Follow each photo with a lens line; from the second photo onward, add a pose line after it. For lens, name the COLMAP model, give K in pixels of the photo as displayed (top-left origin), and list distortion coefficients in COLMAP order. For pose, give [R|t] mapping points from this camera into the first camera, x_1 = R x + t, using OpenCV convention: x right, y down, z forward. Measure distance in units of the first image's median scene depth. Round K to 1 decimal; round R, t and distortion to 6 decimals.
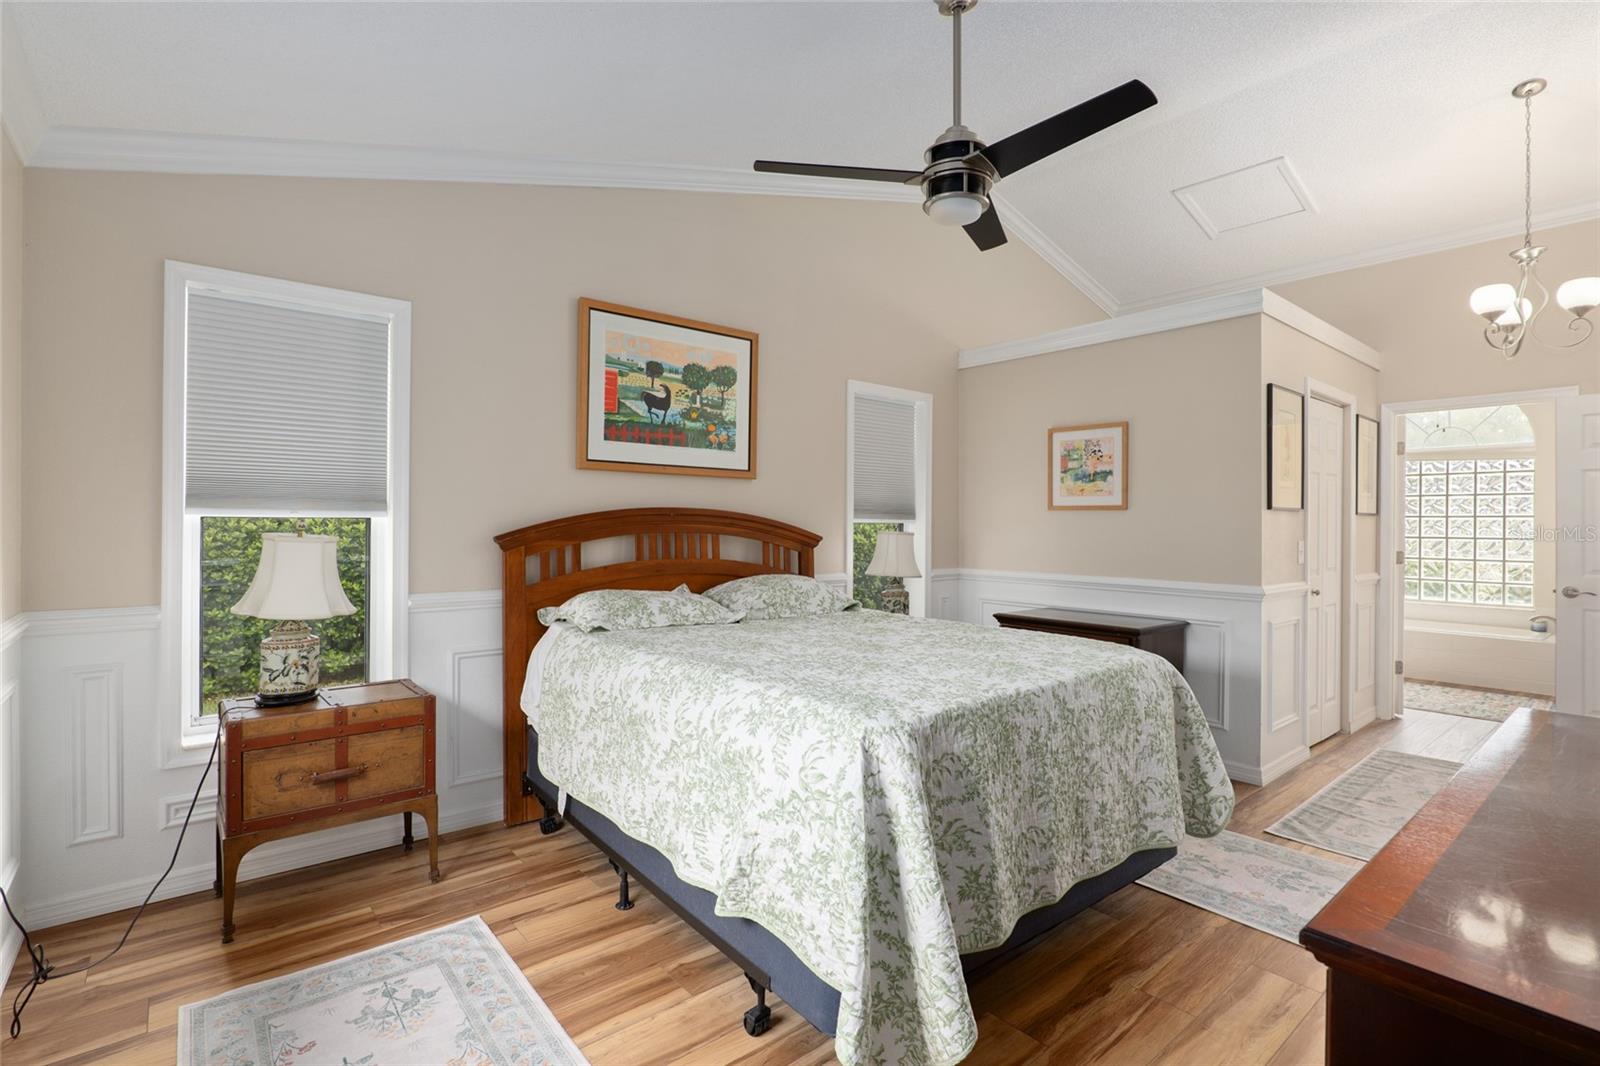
lens RADIAL K [[749.7, 0, 797.9], [0, 749.7, 533.8], [0, 0, 1]] dist [-0.024427, 0.006872]
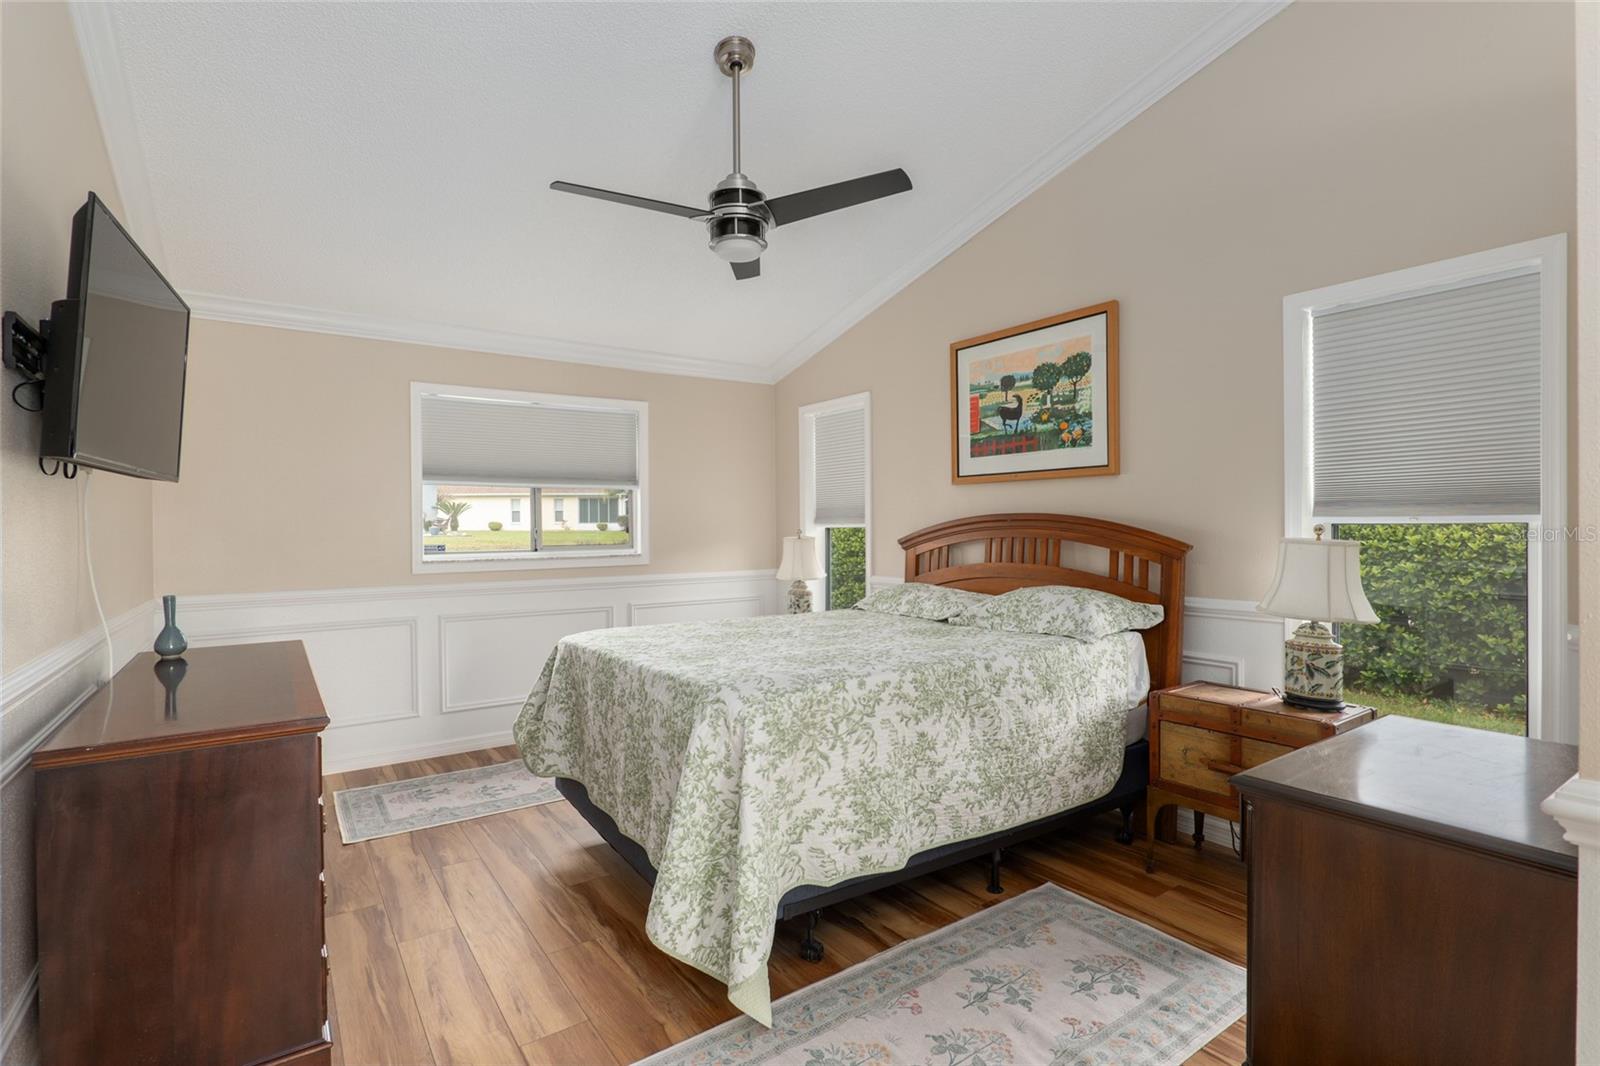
lens RADIAL K [[749.7, 0, 797.9], [0, 749.7, 533.8], [0, 0, 1]] dist [-0.024427, 0.006872]
pose [[-0.071183, -0.000527, -0.997463, 0.854495], [-0.009028, 0.999959, 0.000116, -0.004658], [0.997422, 0.009014, -0.071185, 0.759886]]
